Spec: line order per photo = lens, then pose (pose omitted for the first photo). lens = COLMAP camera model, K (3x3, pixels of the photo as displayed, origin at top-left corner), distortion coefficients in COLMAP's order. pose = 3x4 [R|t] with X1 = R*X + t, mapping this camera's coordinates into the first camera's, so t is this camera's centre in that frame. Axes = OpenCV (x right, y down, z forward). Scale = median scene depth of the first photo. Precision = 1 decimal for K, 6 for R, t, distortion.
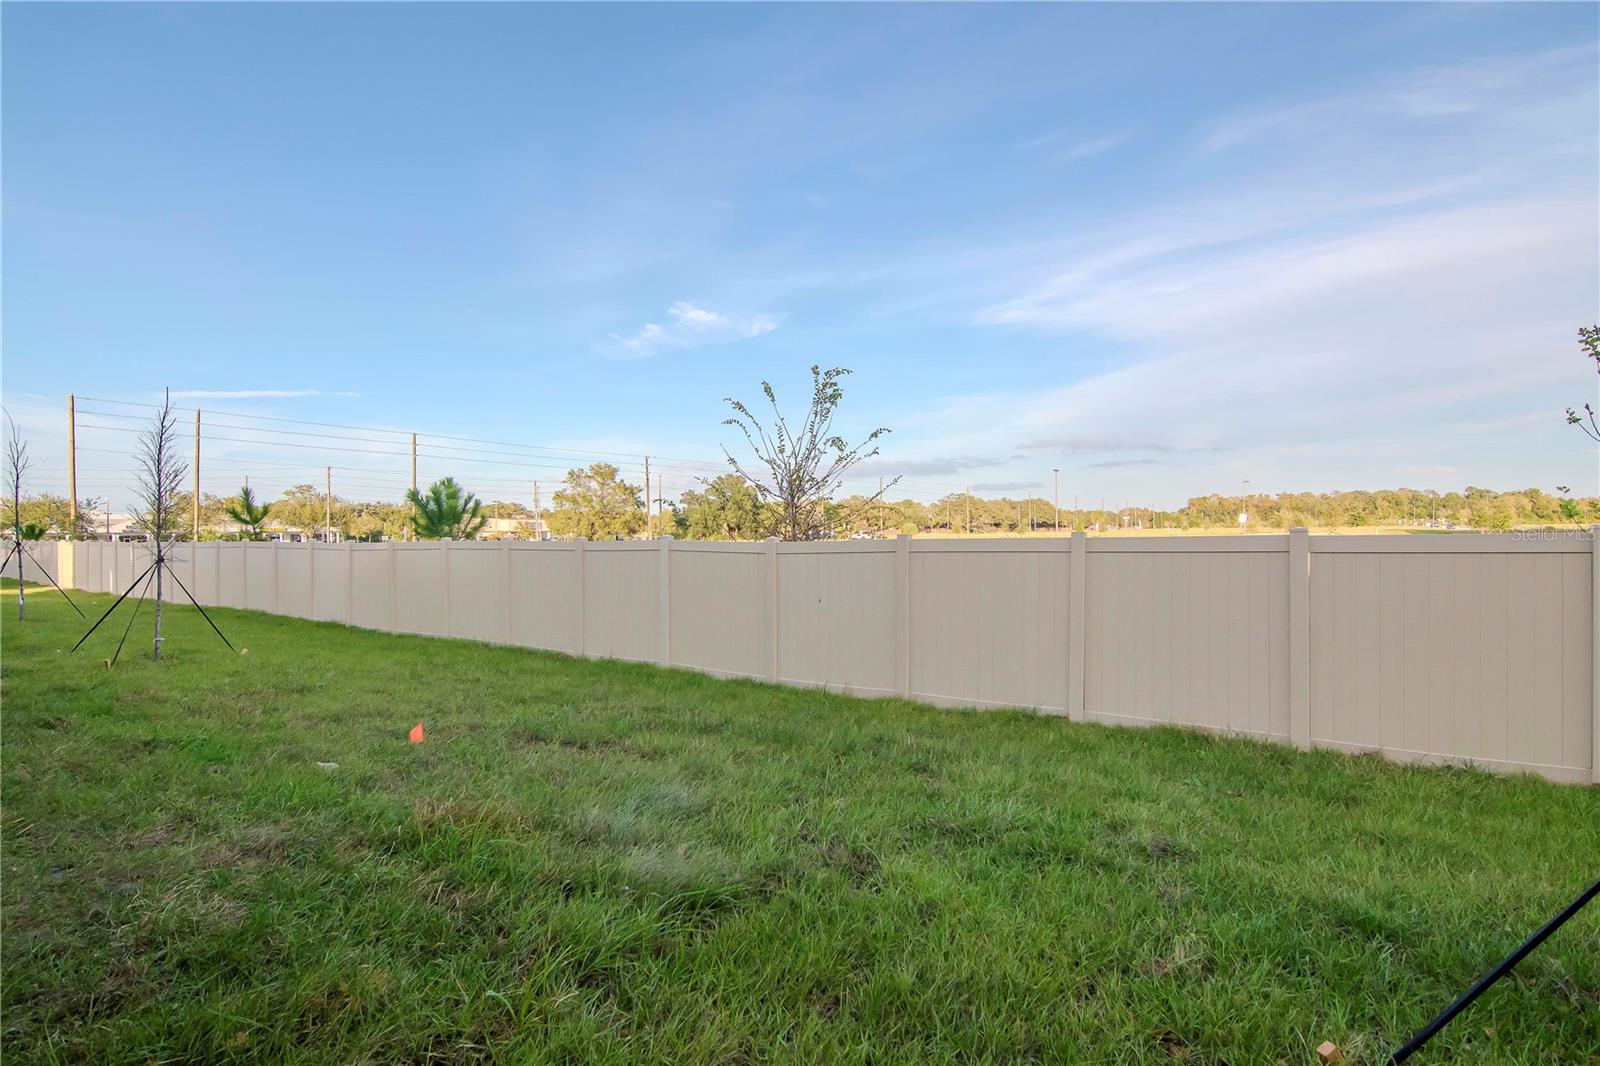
lens RADIAL K [[792.6, 0, 798.1], [0, 792.6, 522.1], [0, 0, 1]] dist [-0.011115, -0.003815]
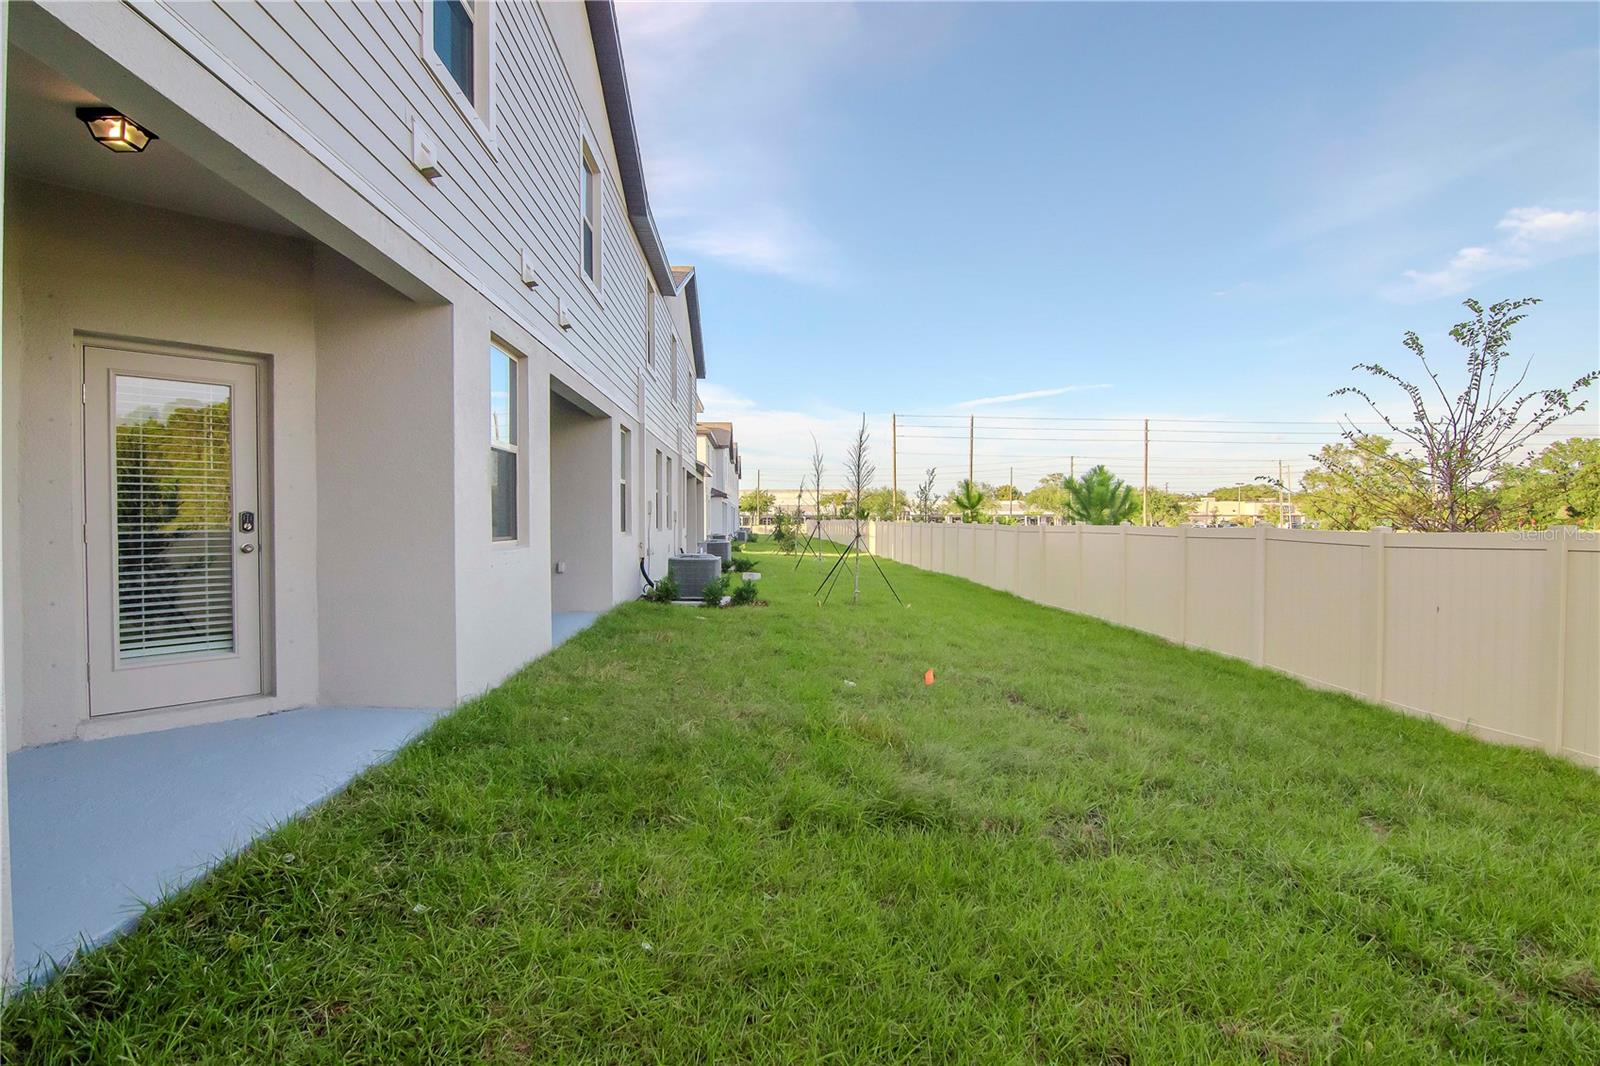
lens RADIAL K [[792.6, 0, 791.1], [0, 792.6, 530.4], [0, 0, 1]] dist [-0.011115, -0.003815]
pose [[0.618273, 0.019997, -0.785709, 0.108399], [0.004841, 0.999560, 0.029250, -0.001714], [0.785949, -0.021888, 0.617904, 0.011440]]
